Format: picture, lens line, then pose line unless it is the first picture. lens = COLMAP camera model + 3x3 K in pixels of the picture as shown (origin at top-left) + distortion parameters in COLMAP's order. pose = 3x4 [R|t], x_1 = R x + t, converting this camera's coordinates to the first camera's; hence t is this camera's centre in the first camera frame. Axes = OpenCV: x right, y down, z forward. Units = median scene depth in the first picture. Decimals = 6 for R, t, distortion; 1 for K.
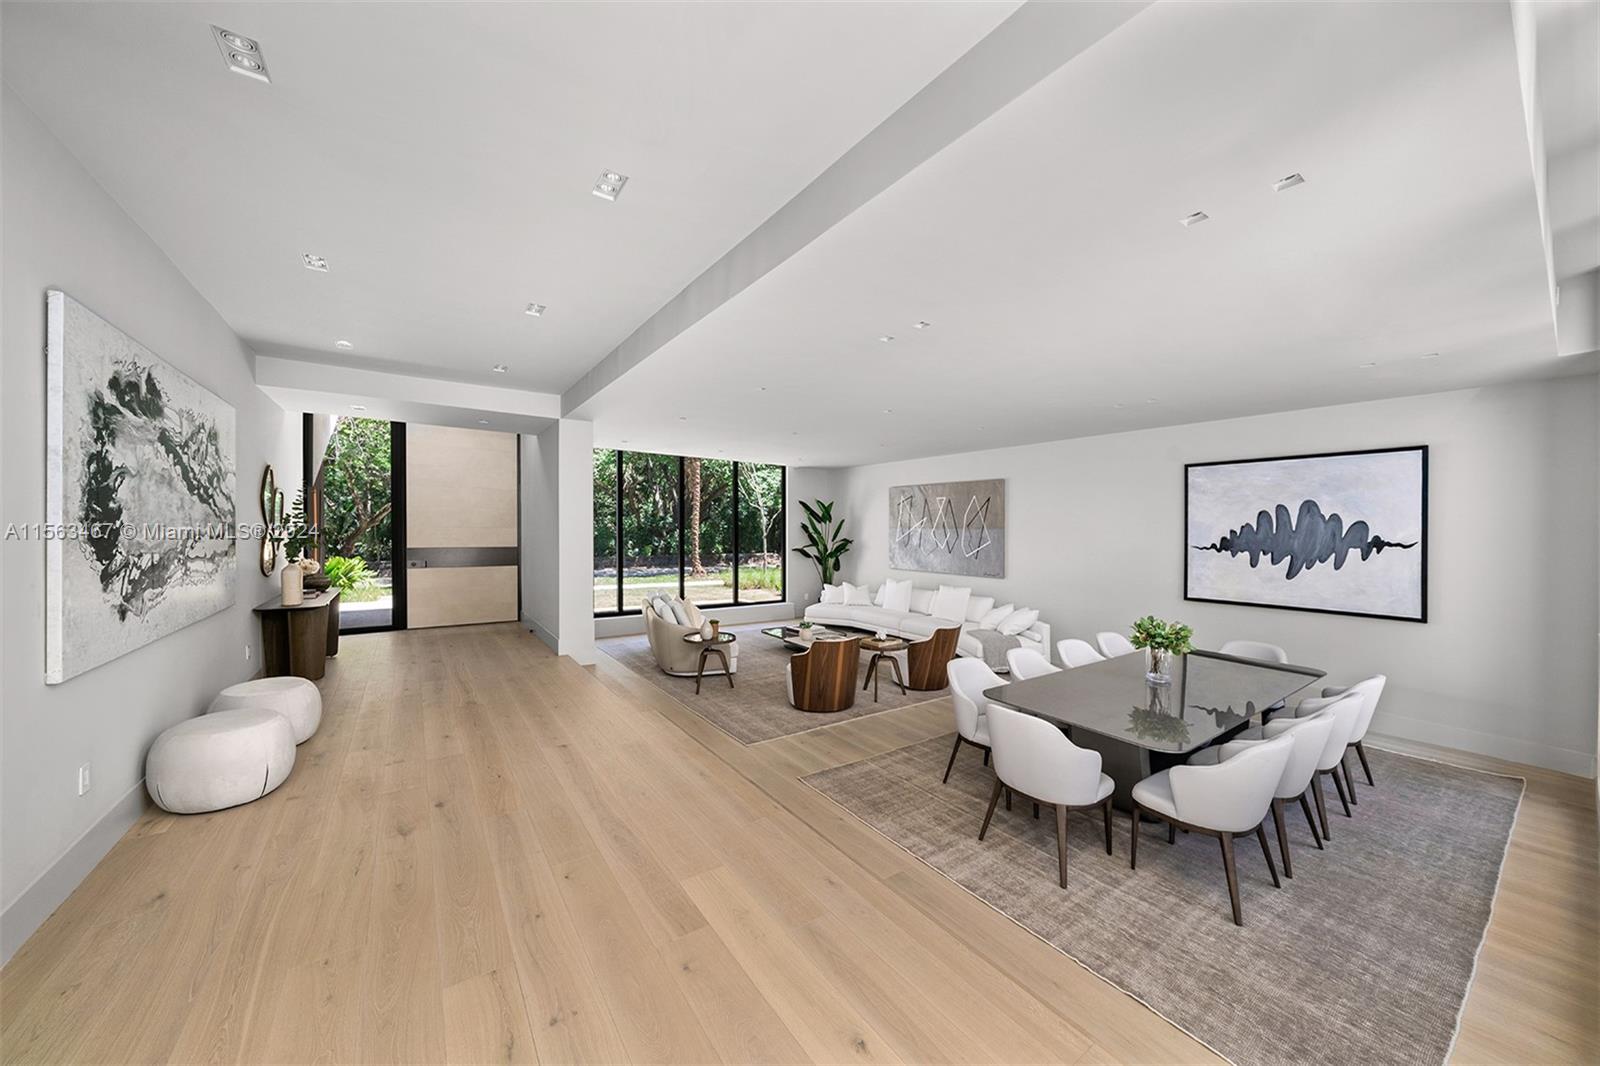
lens RADIAL K [[553.5, 0, 800.0], [0, 553.5, 533.0], [0, 0, 1]] dist [-0.000293, -0.000029]
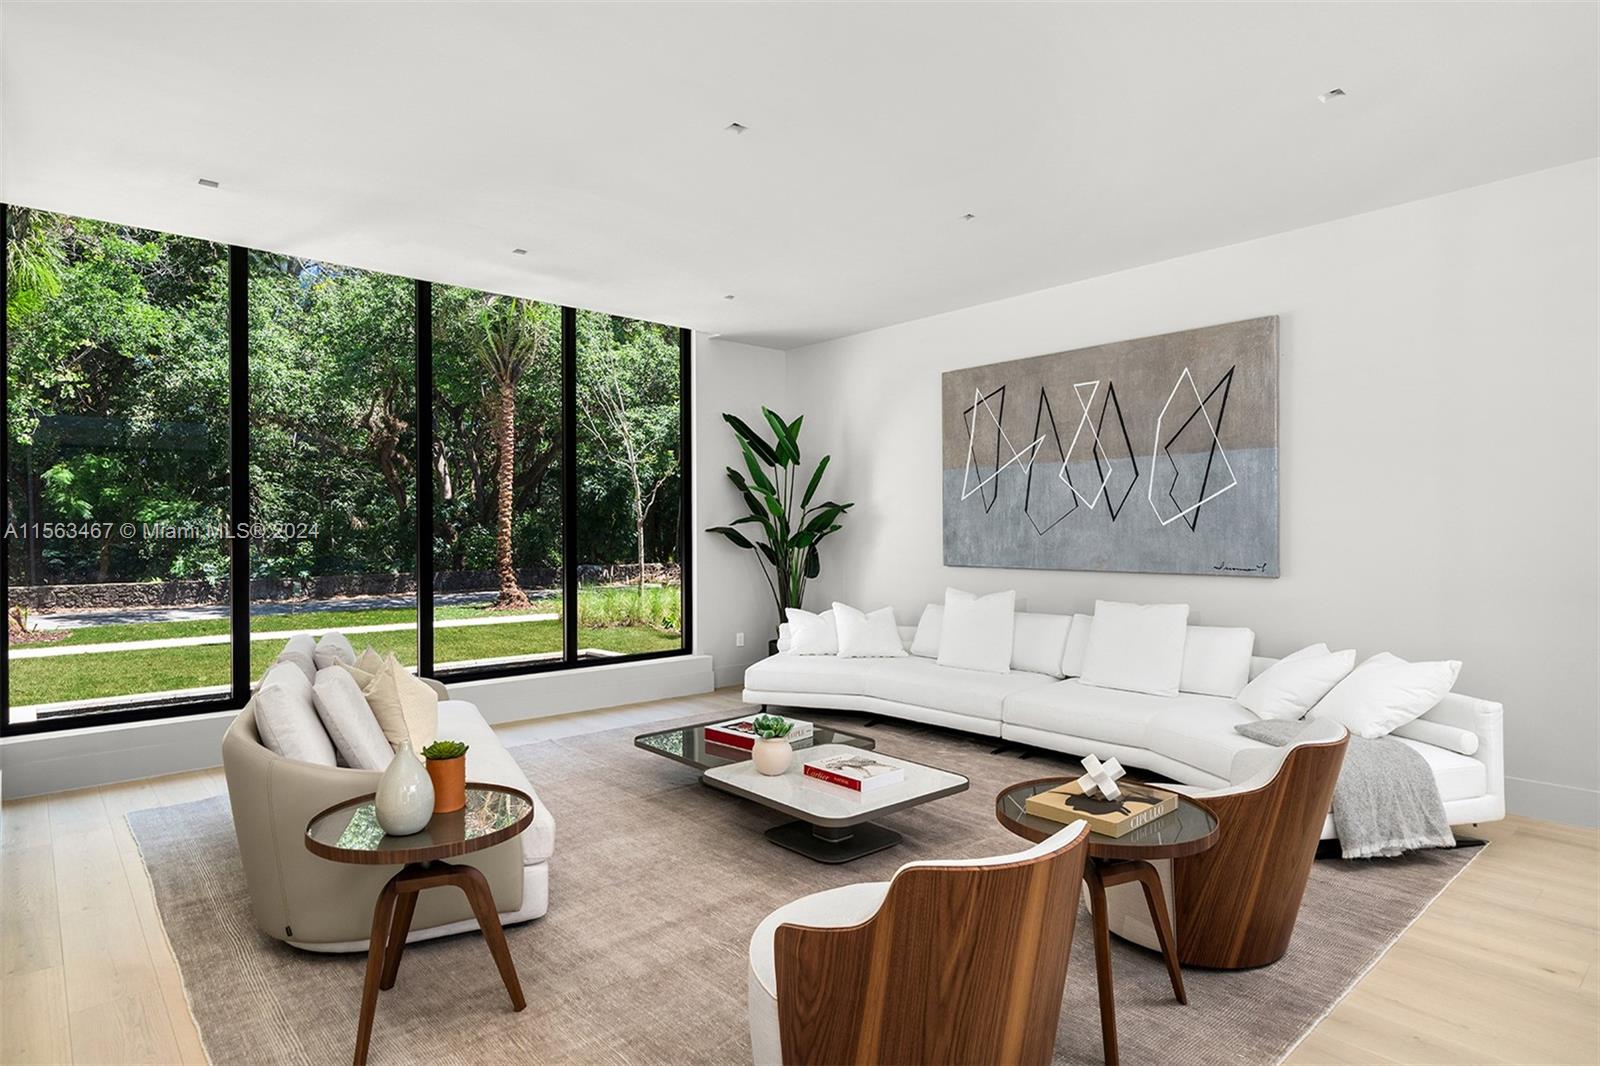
lens RADIAL K [[853.4, 0, 797.2], [0, 853.4, 505.4], [0, 0, 1]] dist [0.002921, 0.000565]
pose [[0.992752, -0.010190, 0.119750, -0.030937], [0.014908, 0.999145, -0.038568, 0.048880], [-0.119254, 0.040073, 0.992055, 0.438166]]
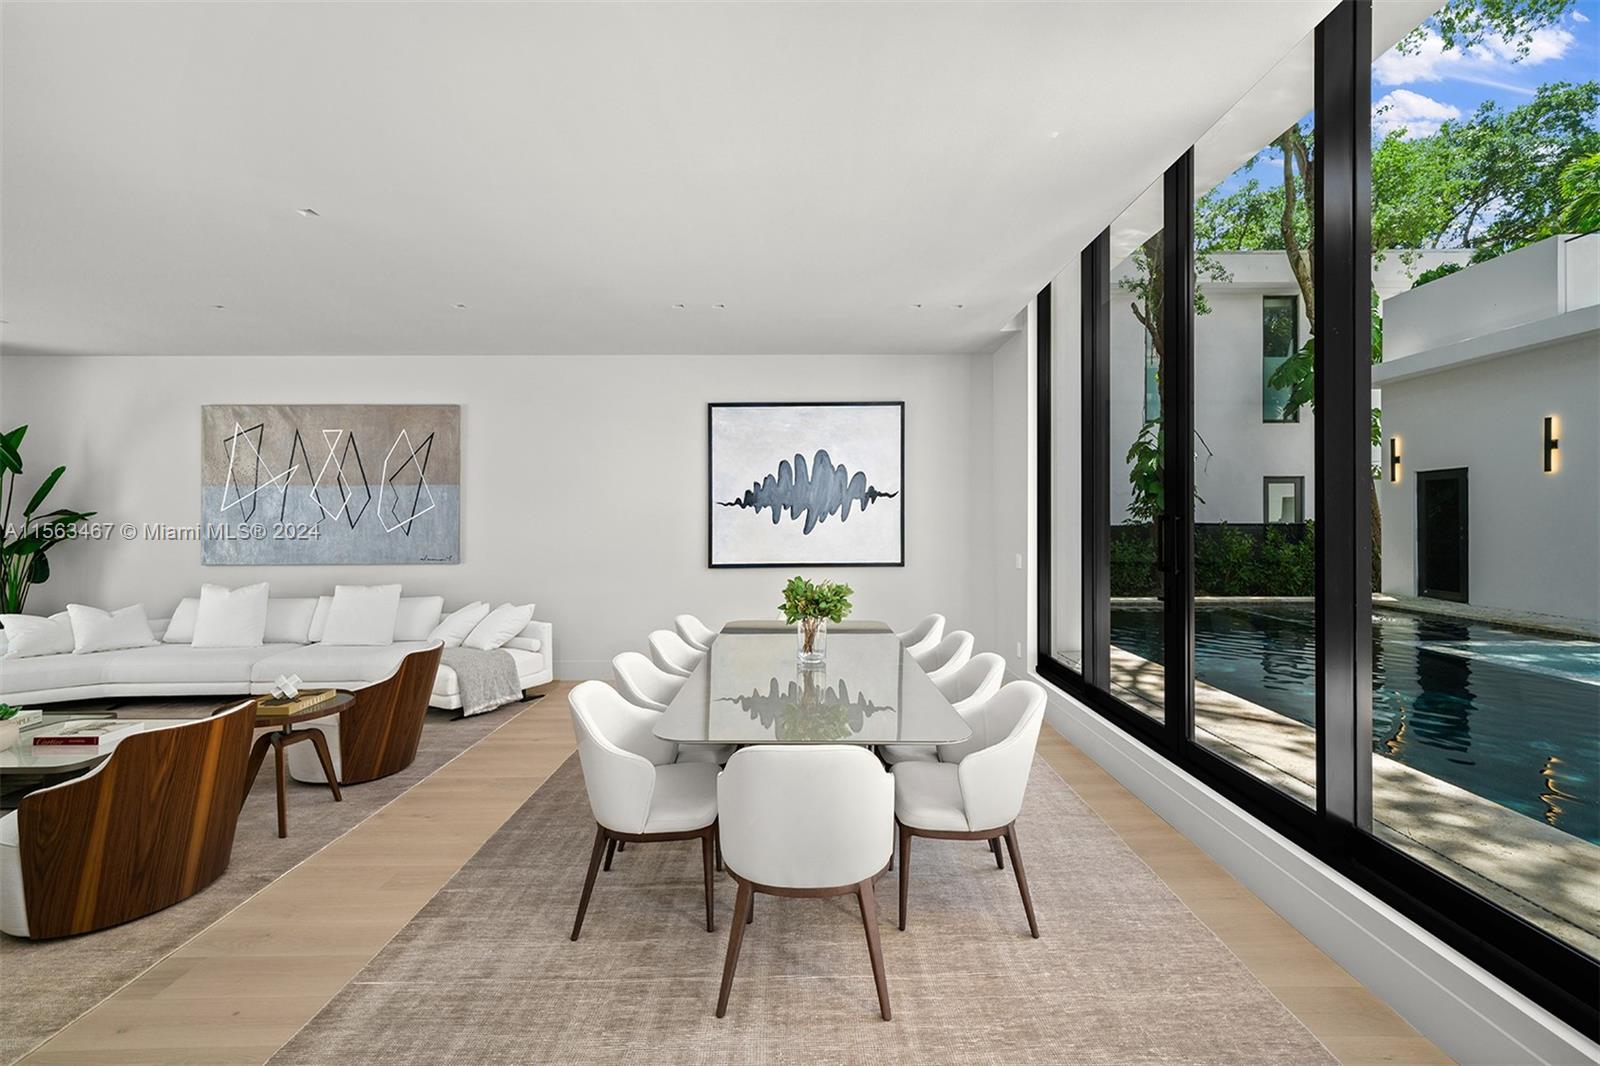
lens RADIAL K [[709.9, 0, 795.1], [0, 709.9, 508.4], [0, 0, 1]] dist [-0.001066, 0.005623]
pose [[0.574518, -0.003962, 0.818482, -0.069818], [0.019528, 0.999770, -0.008868, 0.033045], [-0.818259, 0.021079, 0.574464, 0.216172]]
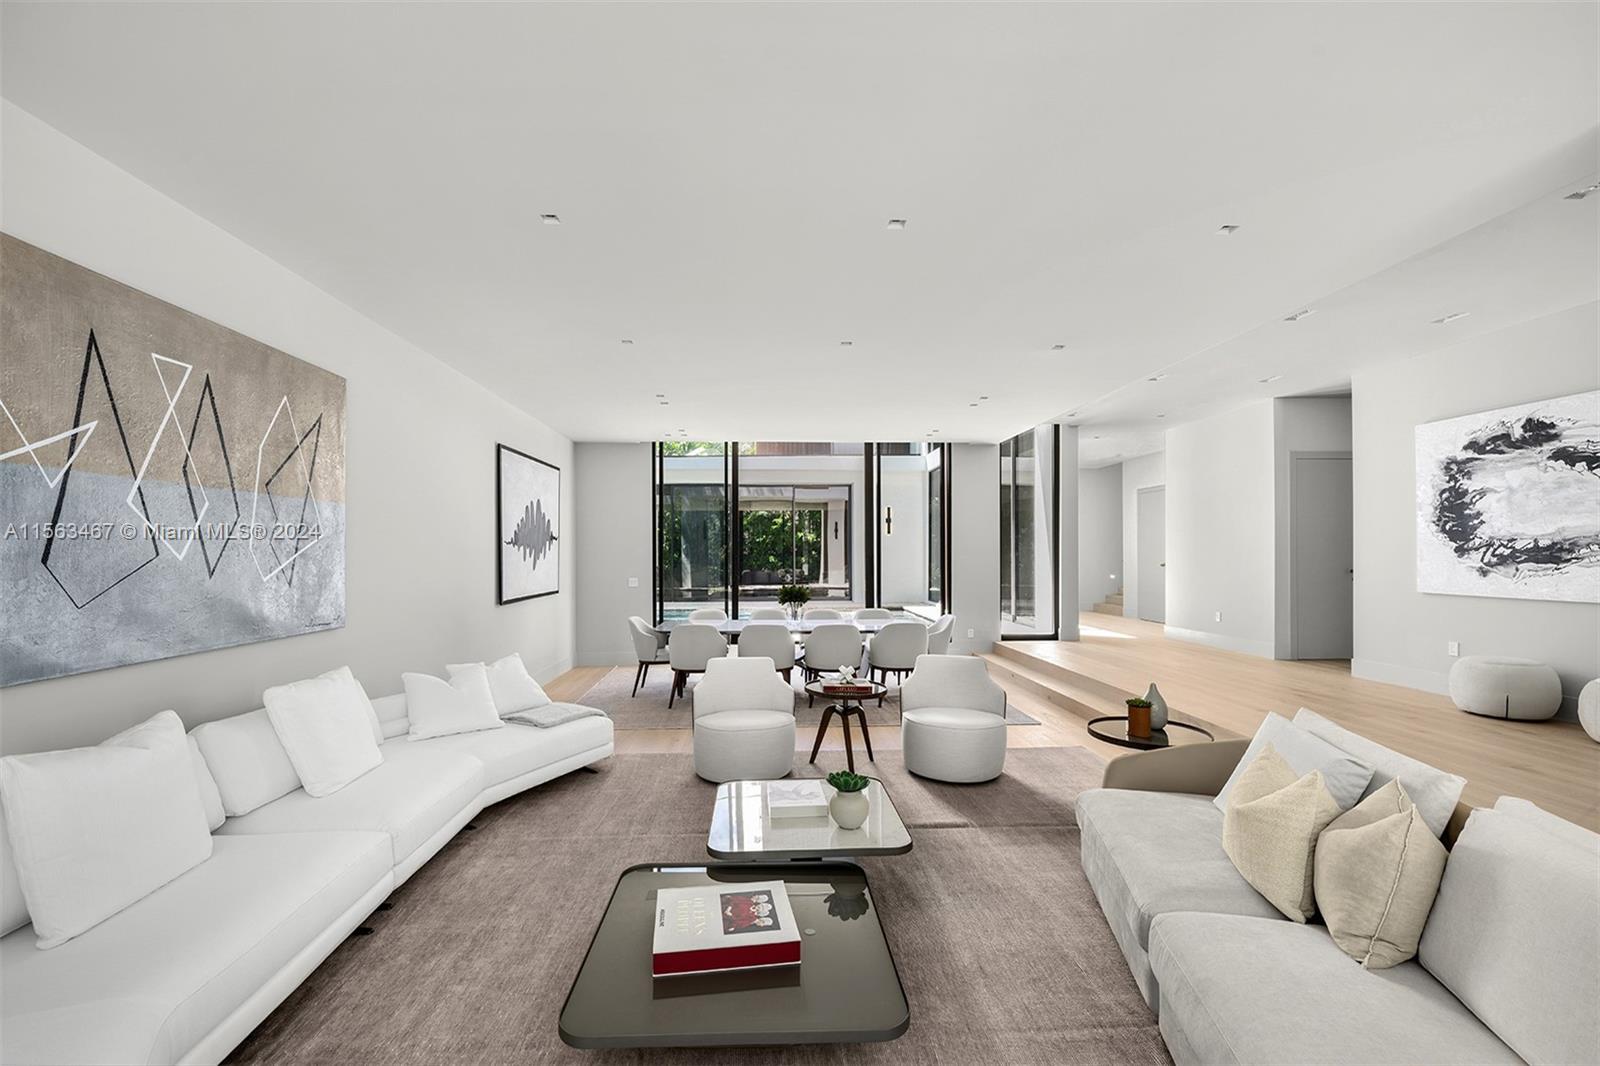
lens RADIAL K [[642.0, 0, 800.0], [0, 642.0, 533.0], [0, 0, 1]] dist [0.000123, 0.000066]
pose [[-0.838748, 0.006277, 0.544483, -0.155443], [-0.004845, 0.999808, -0.018990, 0.020710], [-0.544498, -0.018566, -0.838557, 1.163891]]
